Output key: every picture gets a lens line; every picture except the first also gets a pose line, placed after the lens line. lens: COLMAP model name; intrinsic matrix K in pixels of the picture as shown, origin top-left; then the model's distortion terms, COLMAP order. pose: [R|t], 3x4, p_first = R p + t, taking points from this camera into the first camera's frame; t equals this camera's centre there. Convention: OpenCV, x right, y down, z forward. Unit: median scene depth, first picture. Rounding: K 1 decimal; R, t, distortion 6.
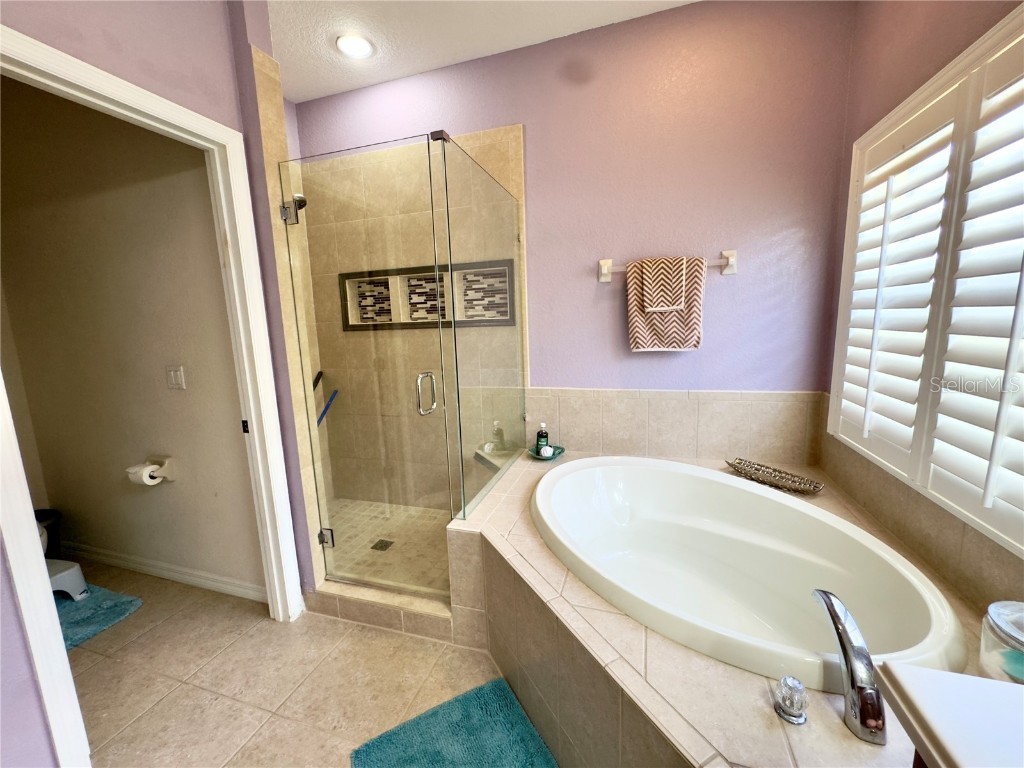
lens RADIAL K [[409.2, 0, 511.6], [0, 409.2, 383.4], [0, 0, 1]] dist [-0.003054, 0.000156]
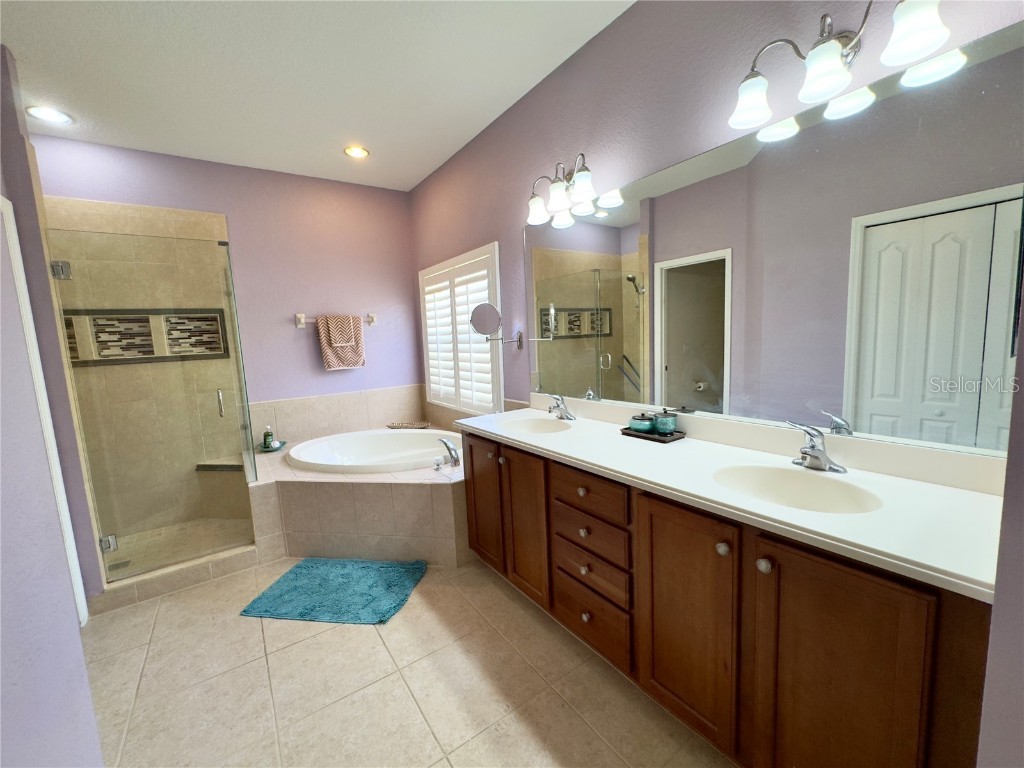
lens RADIAL K [[409.2, 0, 511.6], [0, 409.2, 383.4], [0, 0, 1]] dist [-0.003054, 0.000156]
pose [[0.605050, -0.084389, 0.791703, -0.529729], [0.148268, 0.988916, -0.007902, 0.090528], [-0.782261, 0.122165, 0.610855, -0.542621]]
